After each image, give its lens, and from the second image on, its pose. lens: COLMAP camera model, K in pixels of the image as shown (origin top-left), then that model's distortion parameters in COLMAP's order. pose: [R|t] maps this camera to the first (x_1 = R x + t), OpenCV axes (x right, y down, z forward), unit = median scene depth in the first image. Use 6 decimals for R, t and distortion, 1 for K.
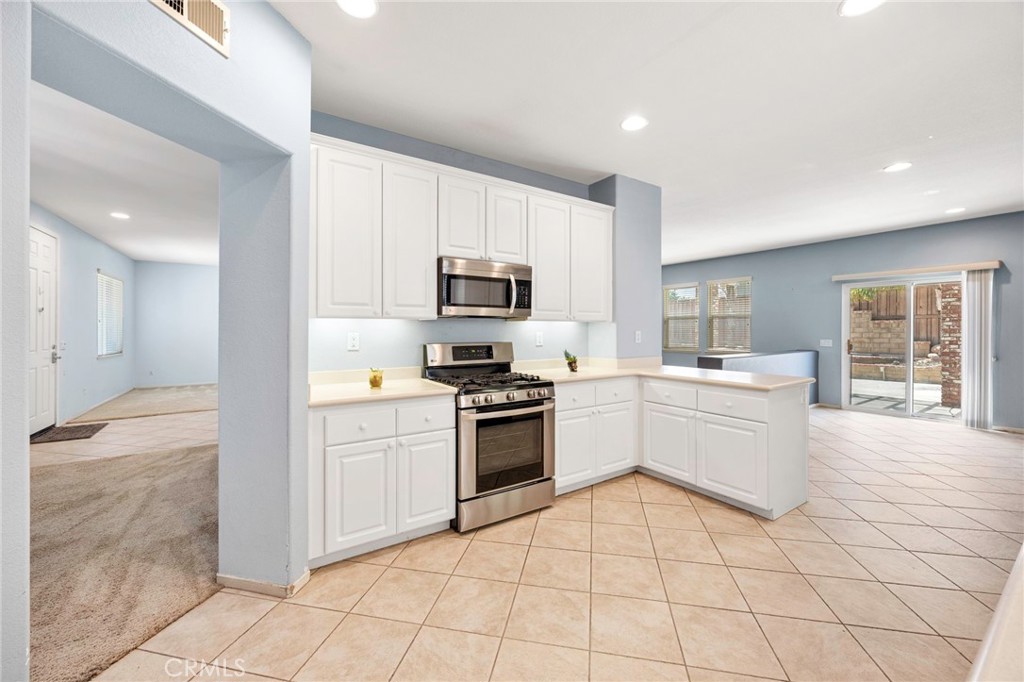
lens RADIAL K [[398.5, 0, 510.9], [0, 398.5, 333.8], [0, 0, 1]] dist [-0.000544, -0.000202]
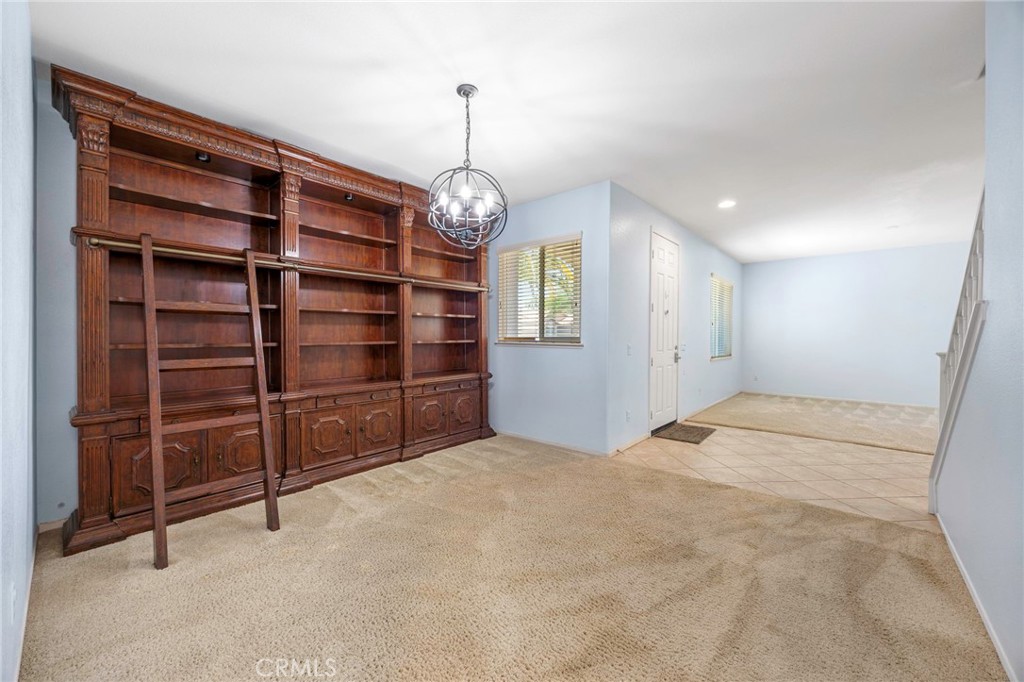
lens RADIAL K [[398.5, 0, 510.9], [0, 398.5, 333.8], [0, 0, 1]] dist [-0.000544, -0.000202]
pose [[0.279214, -0.003515, -0.960222, -0.249689], [-0.013471, 0.999881, -0.007577, 0.010445], [0.960134, 0.015051, 0.279134, 0.279654]]
